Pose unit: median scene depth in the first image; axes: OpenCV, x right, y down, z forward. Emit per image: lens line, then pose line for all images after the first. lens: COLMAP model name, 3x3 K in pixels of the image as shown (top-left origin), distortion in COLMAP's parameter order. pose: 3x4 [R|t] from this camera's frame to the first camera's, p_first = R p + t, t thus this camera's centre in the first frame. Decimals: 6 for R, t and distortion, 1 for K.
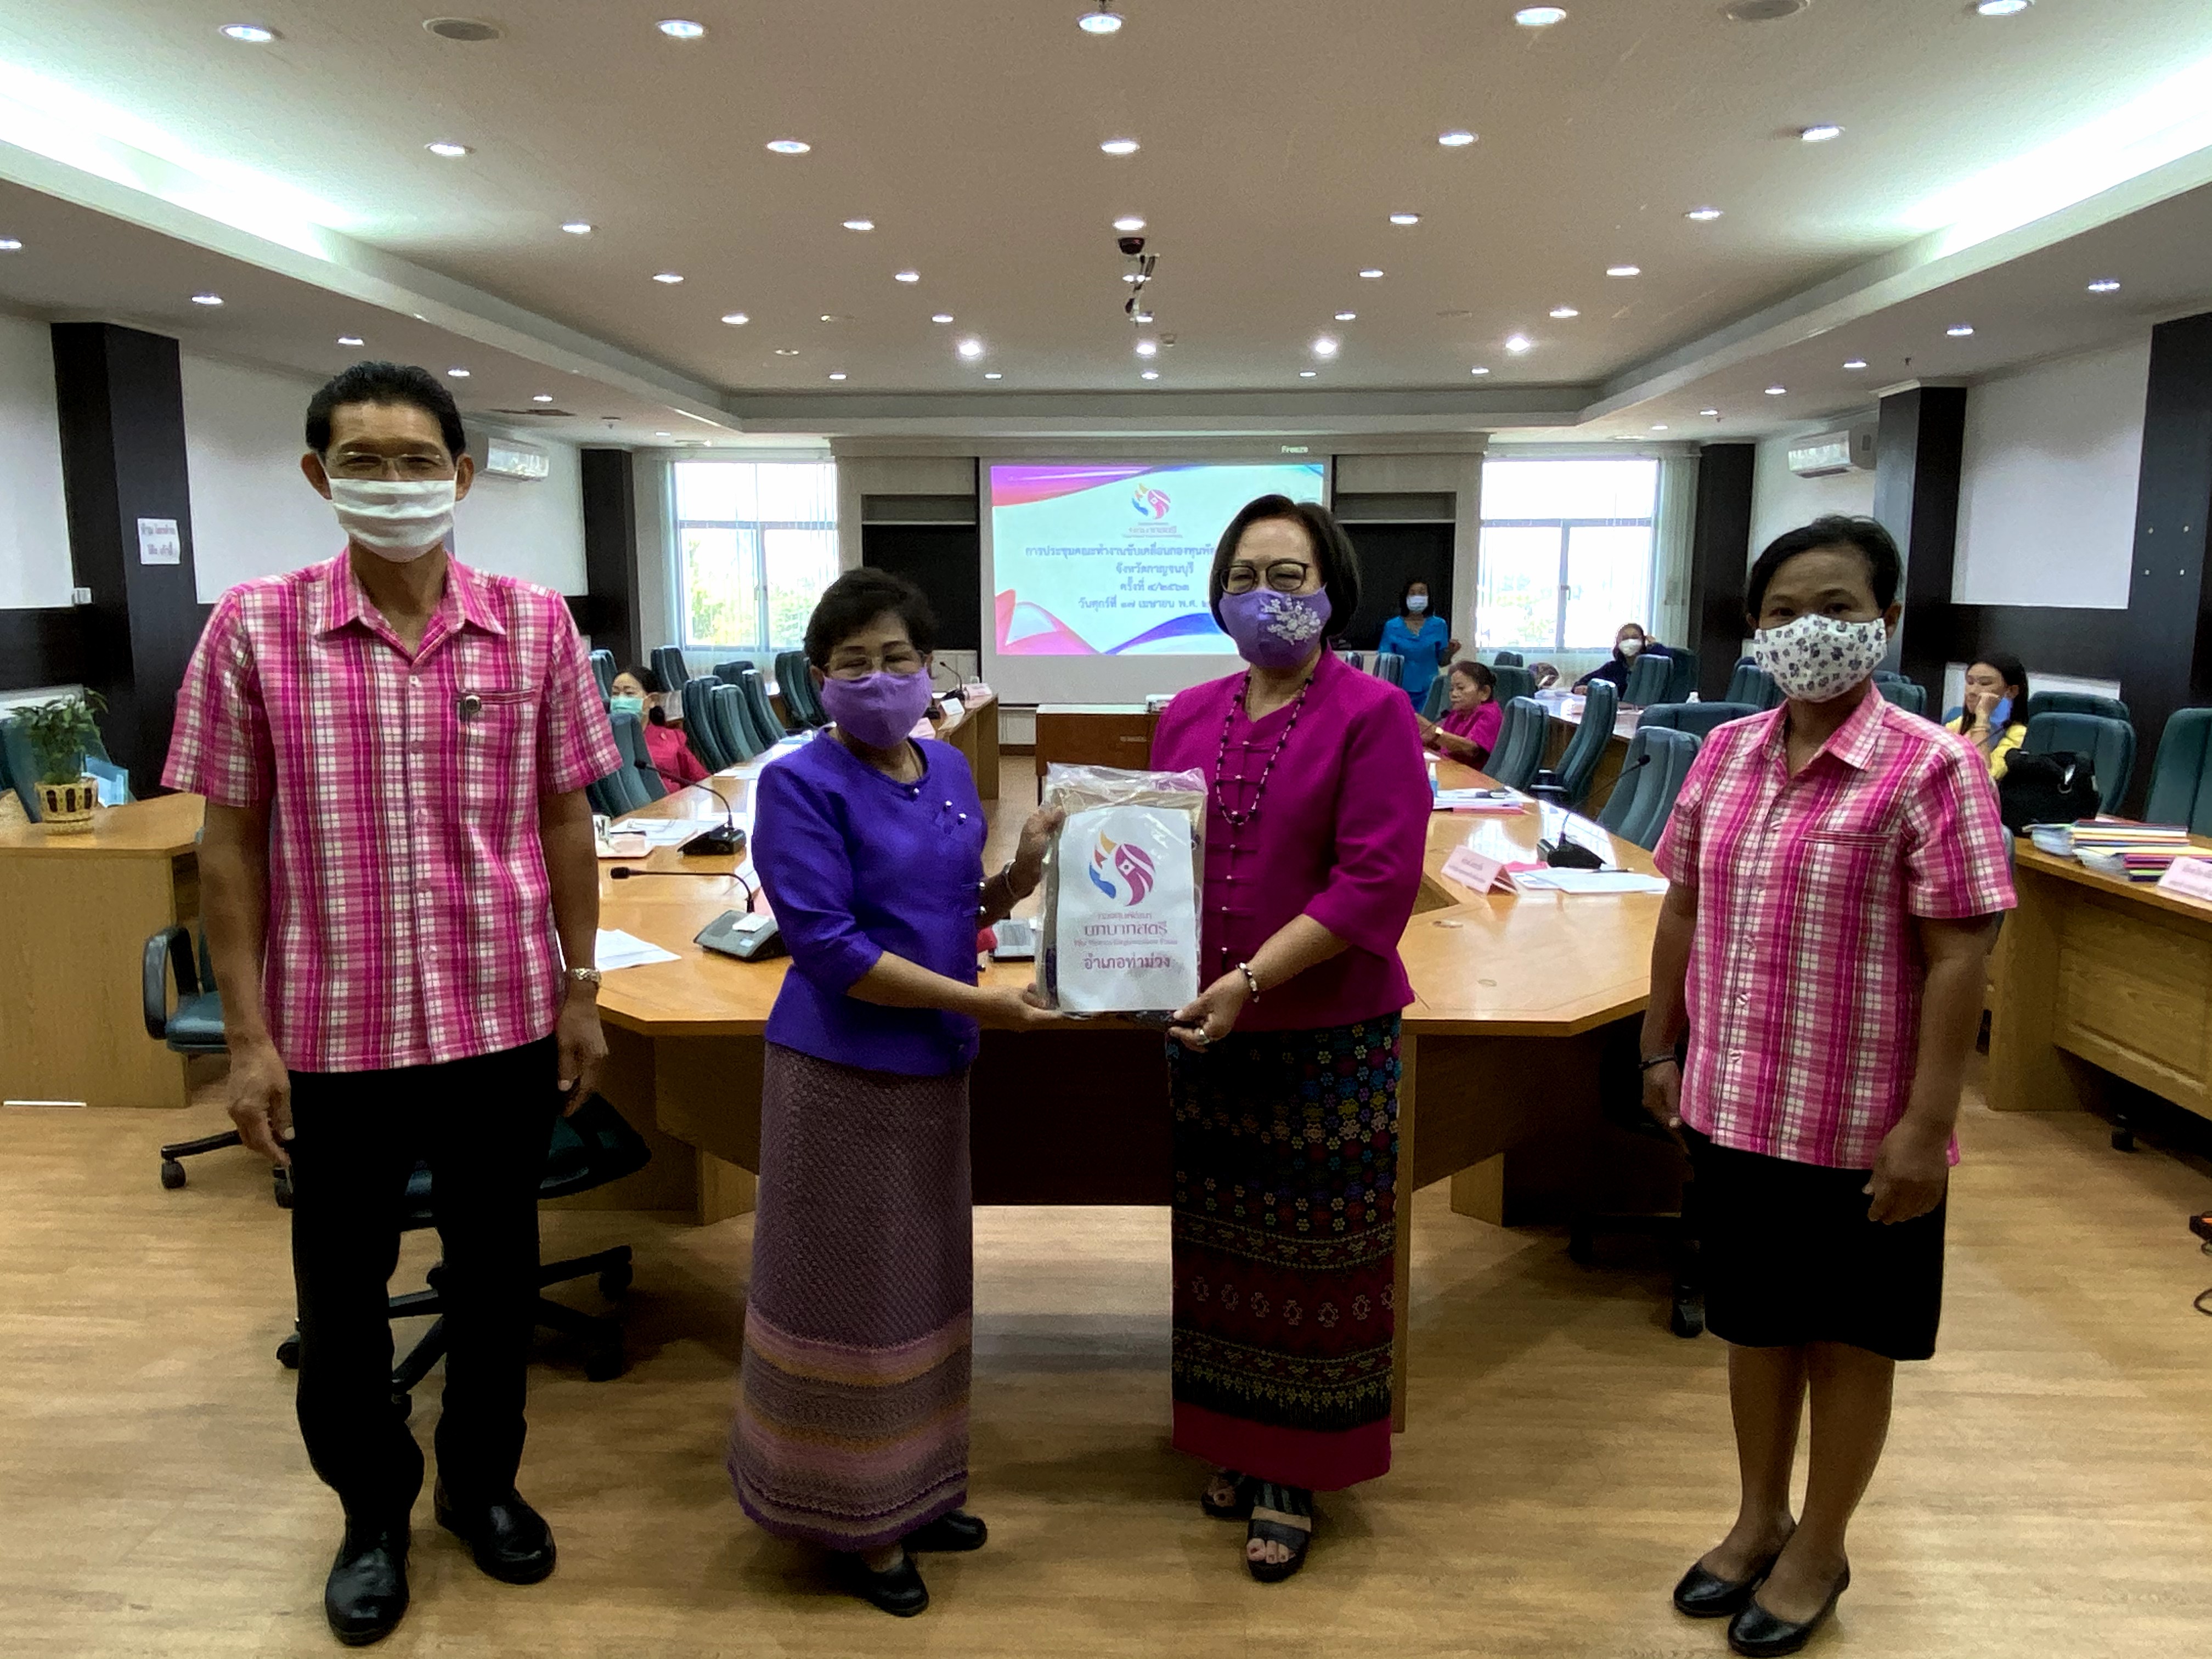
lens RADIAL K [[1621.5, 0, 1106.0], [0, 1621.5, 829.5], [0, 0, 1]] dist [0.099345, -0.154235]
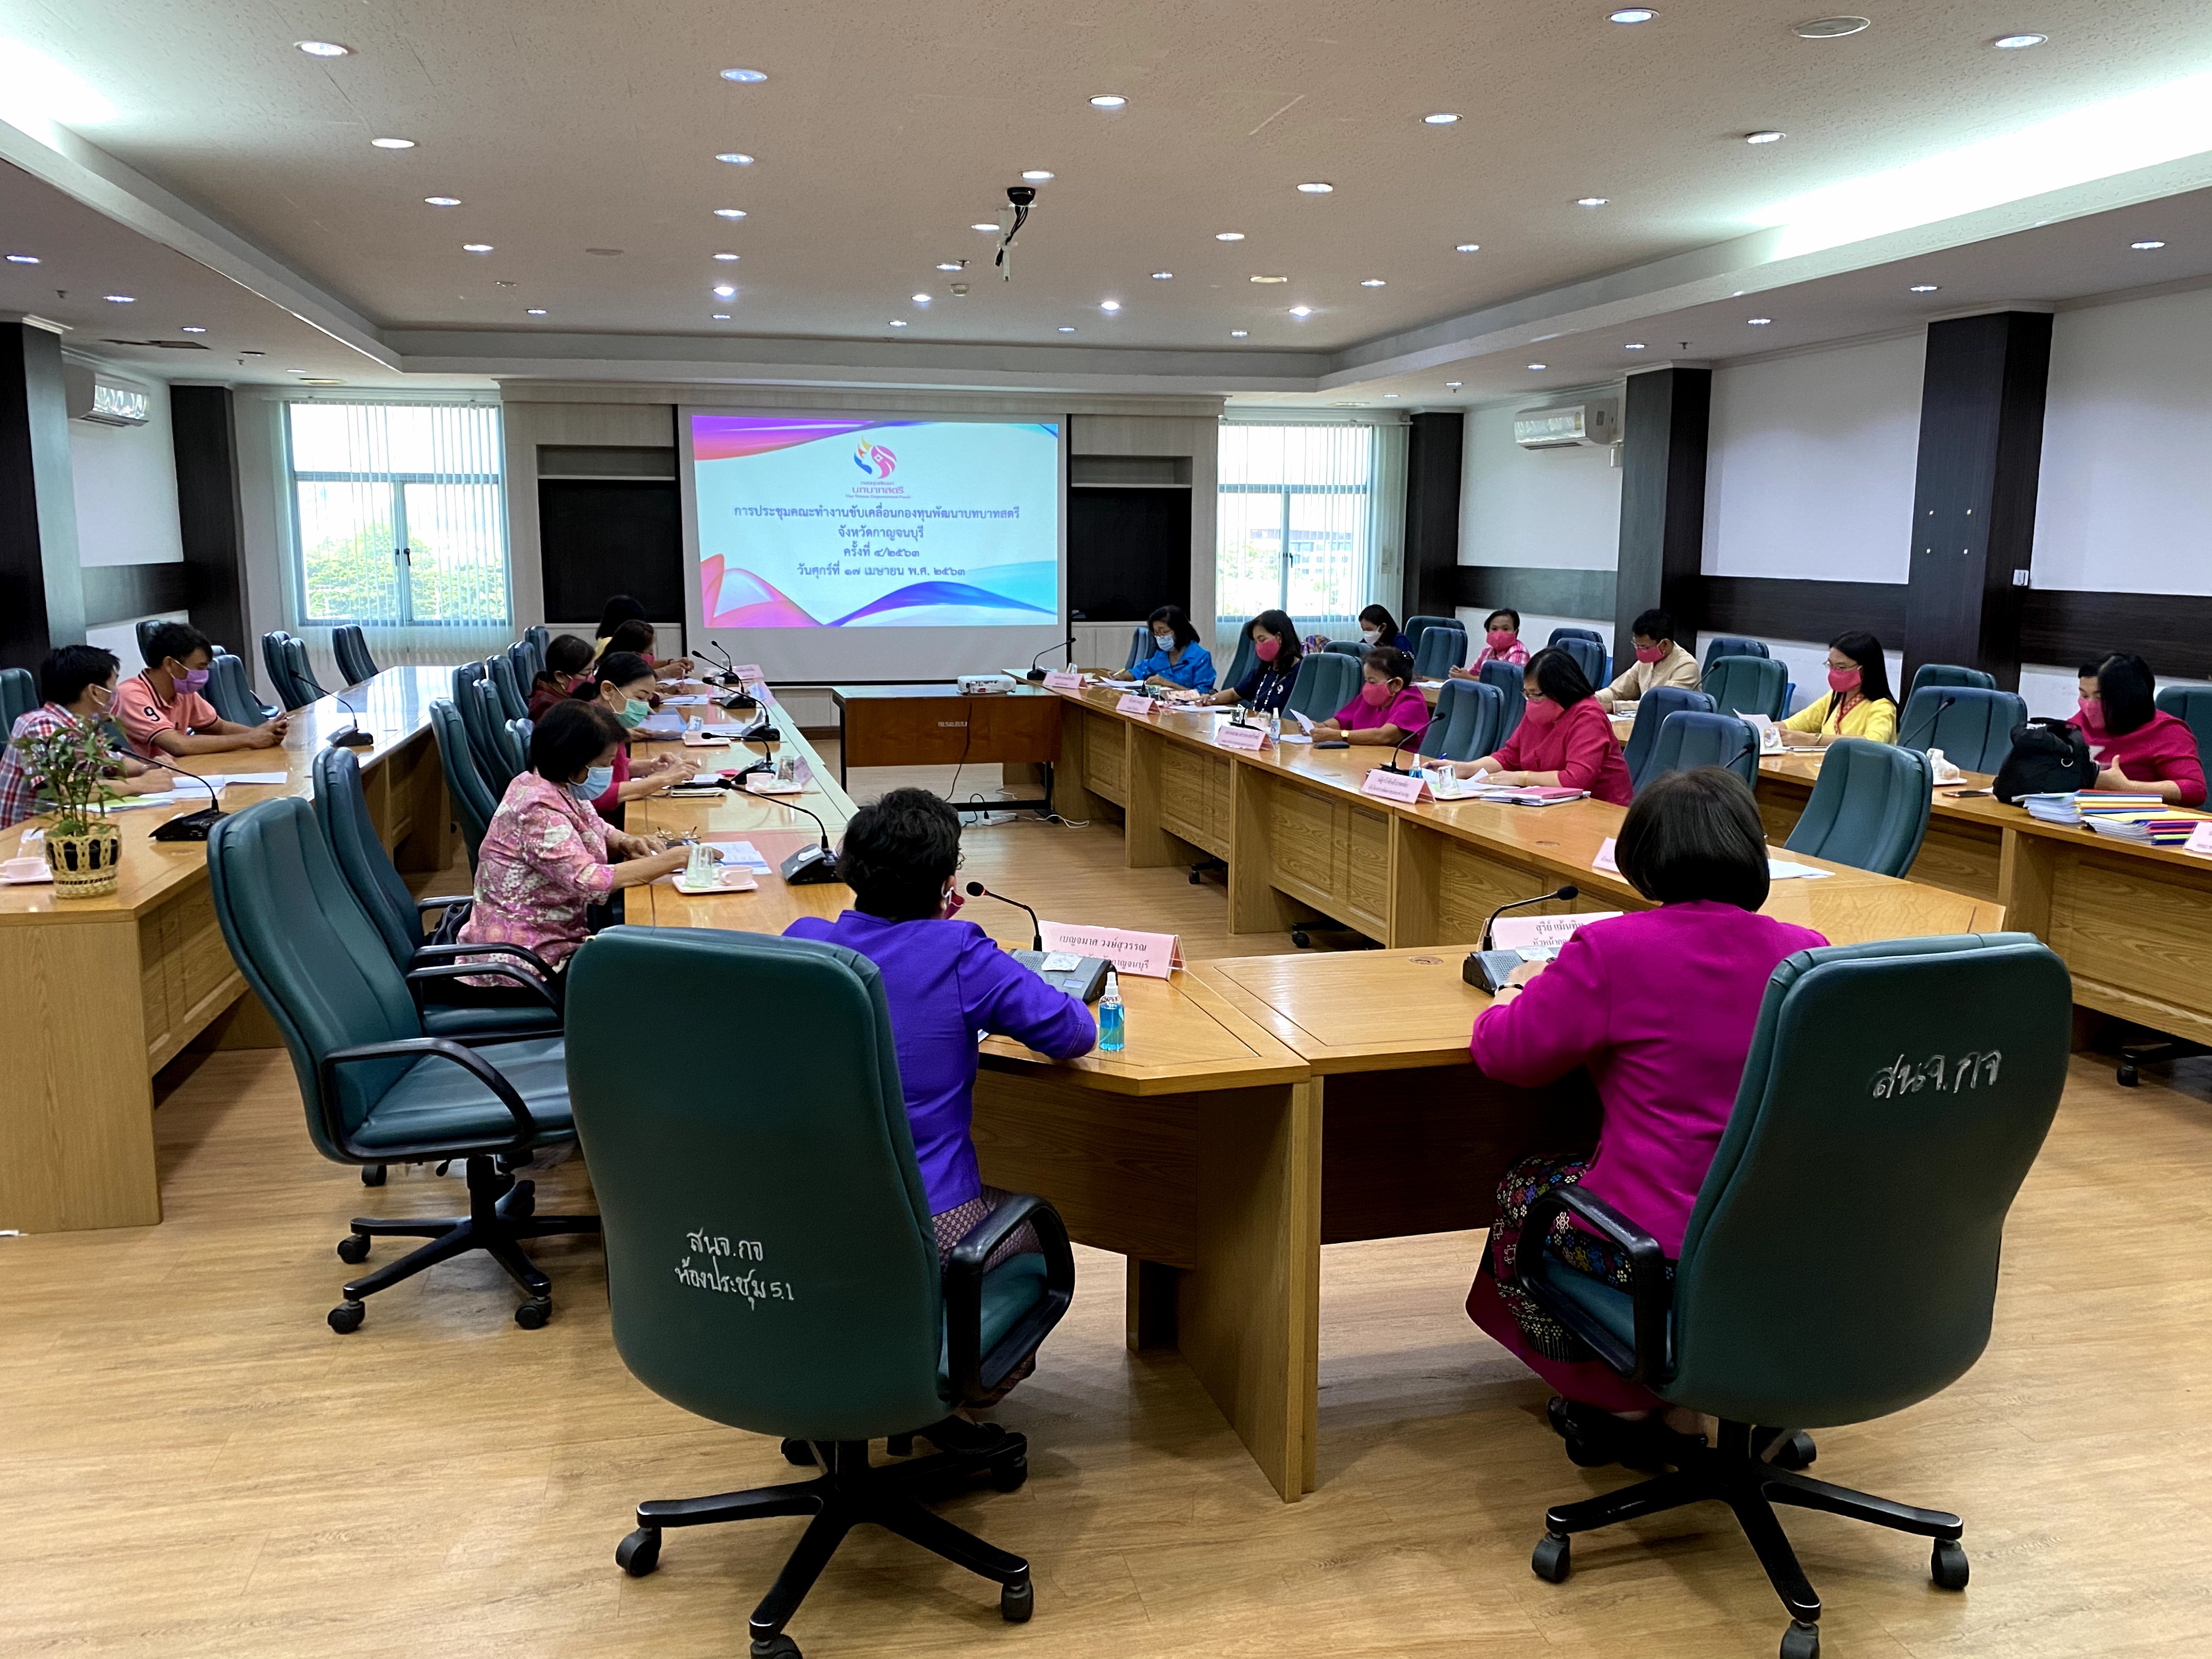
lens RADIAL K [[1759.5, 0, 1108.8], [0, 1759.5, 818.5], [0, 0, 1]] dist [0.058926, -0.120610]
pose [[0.962086, -0.039015, 0.269940, -0.162539], [0.036608, 0.999232, 0.013947, -0.012334], [-0.270277, -0.003536, 0.962776, 0.016134]]
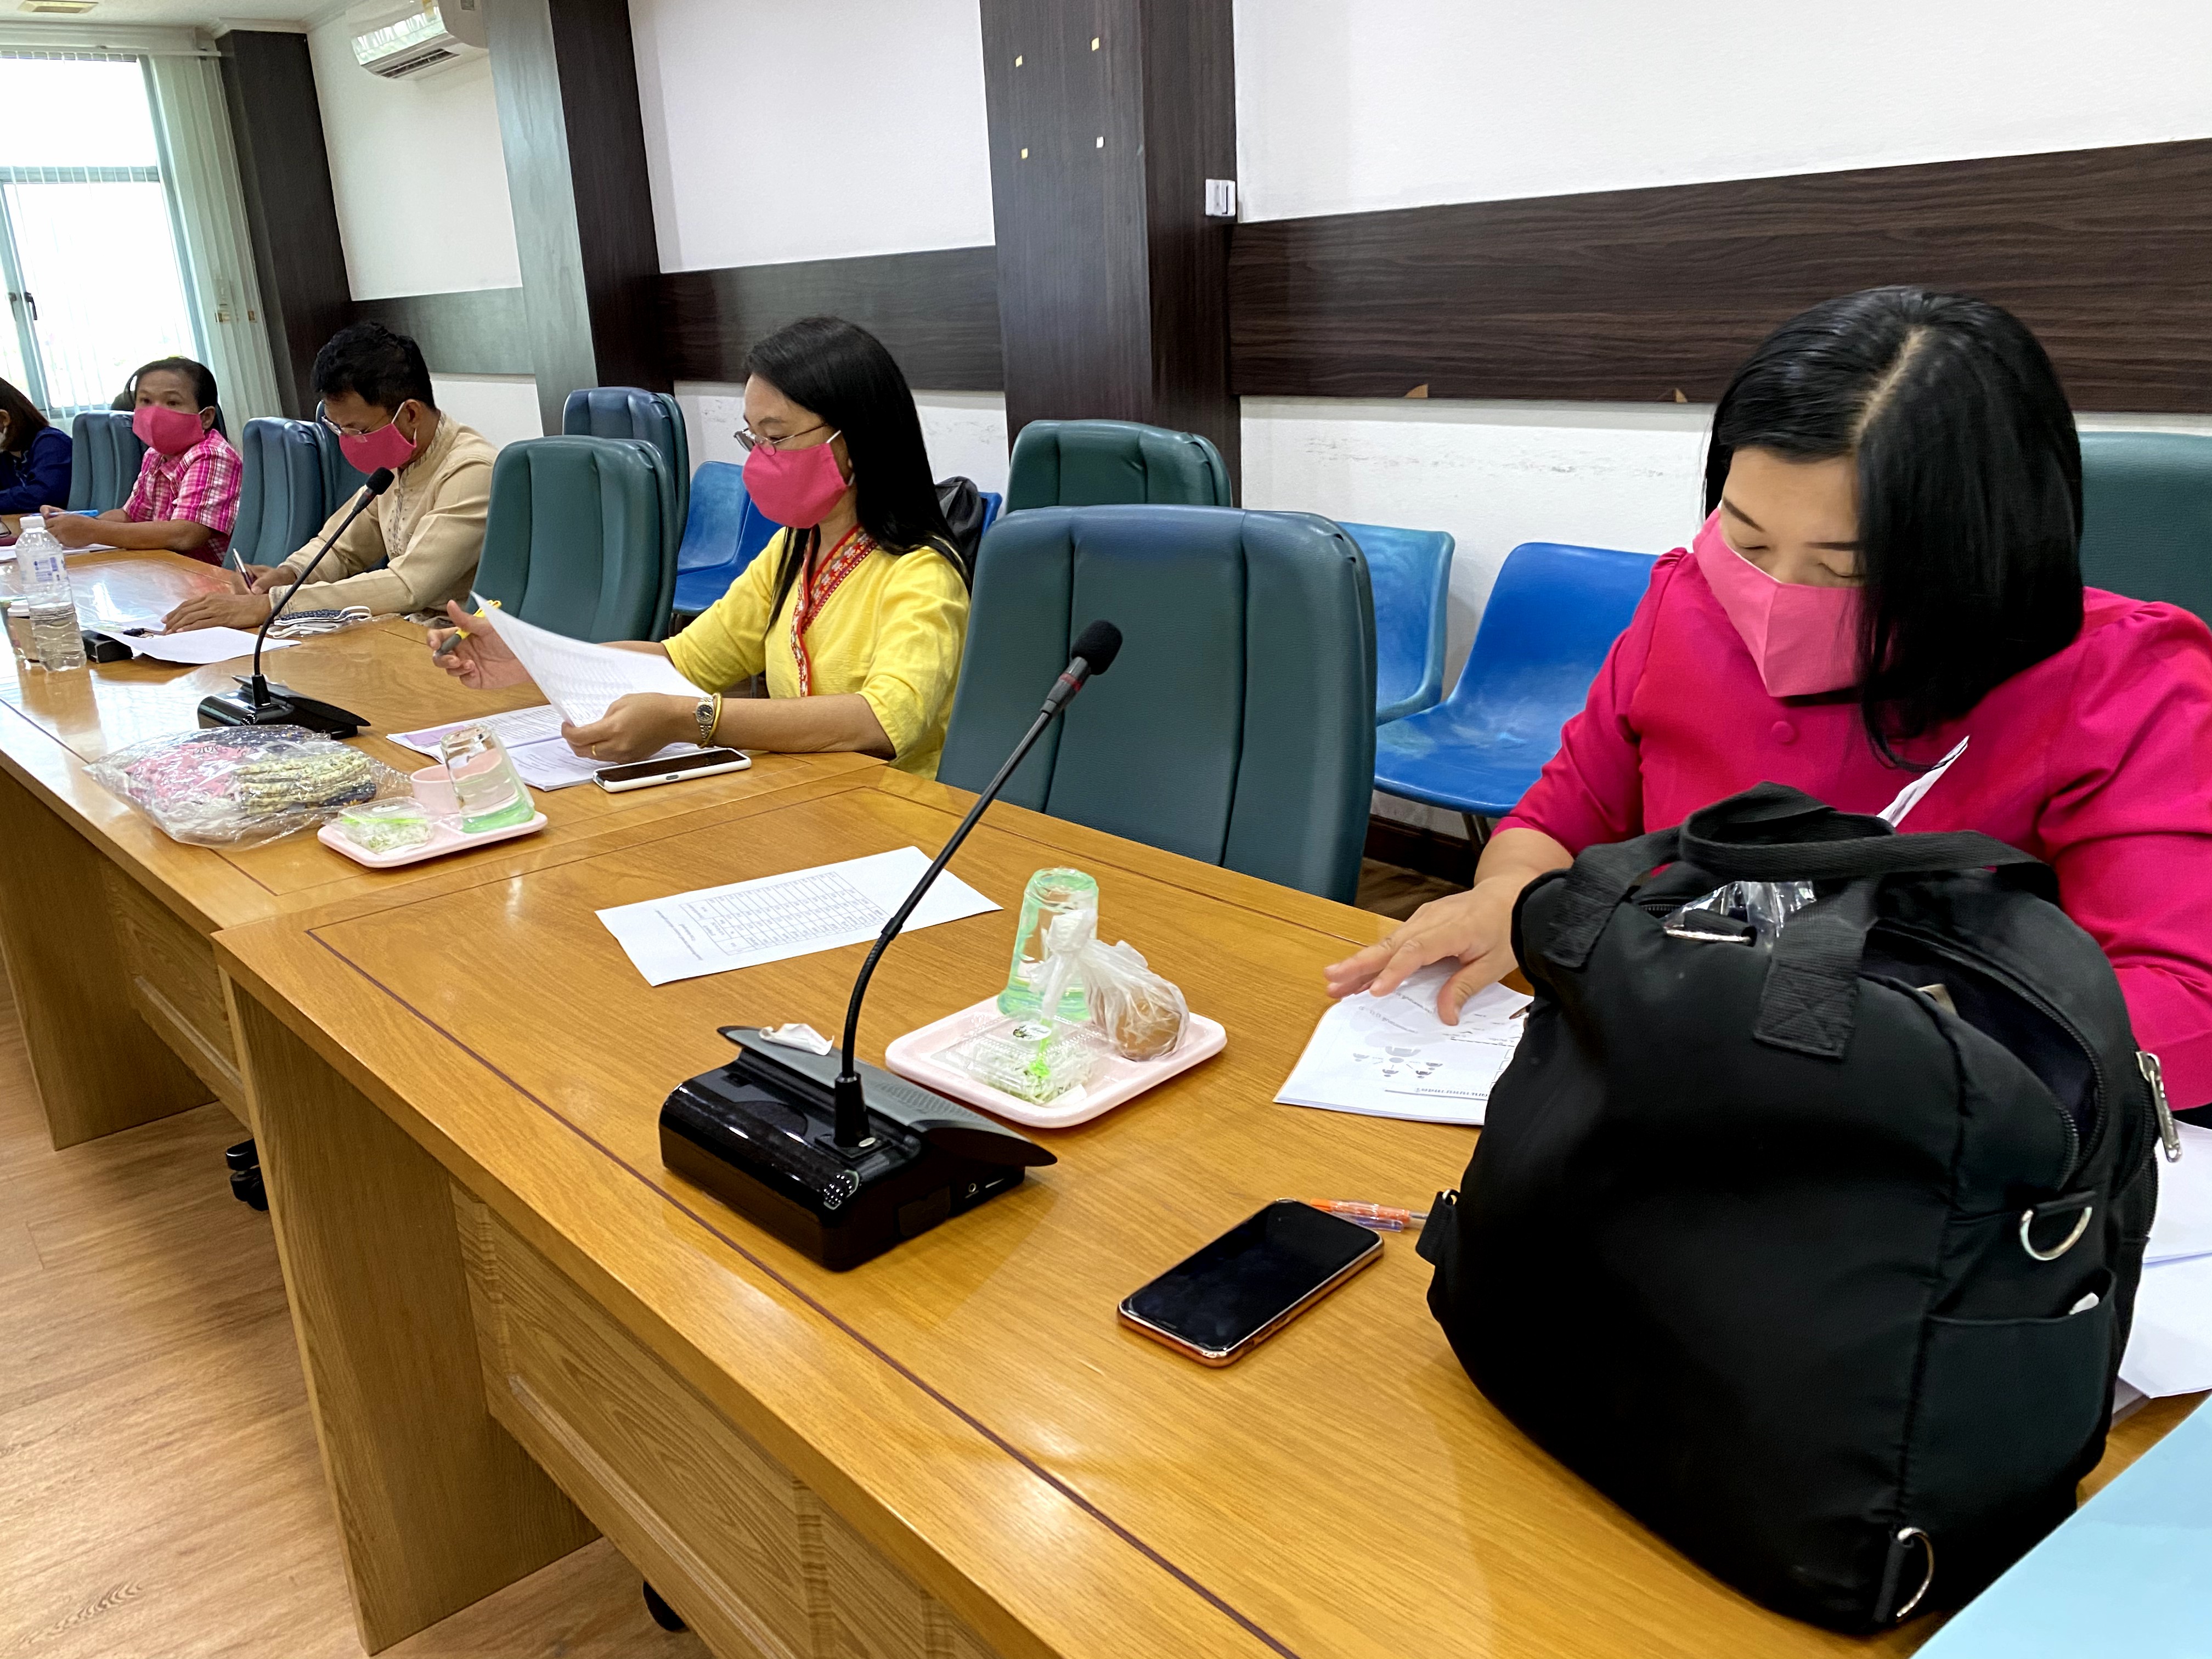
lens RADIAL K [[1759.5, 0, 1108.8], [0, 1759.5, 818.5], [0, 0, 1]] dist [0.058926, -0.120610]
pose [[0.753269, -0.238556, 0.612925, 0.217037], [0.158204, 0.970261, 0.183205, -0.044582], [-0.638403, -0.041035, 0.768608, 0.442626]]
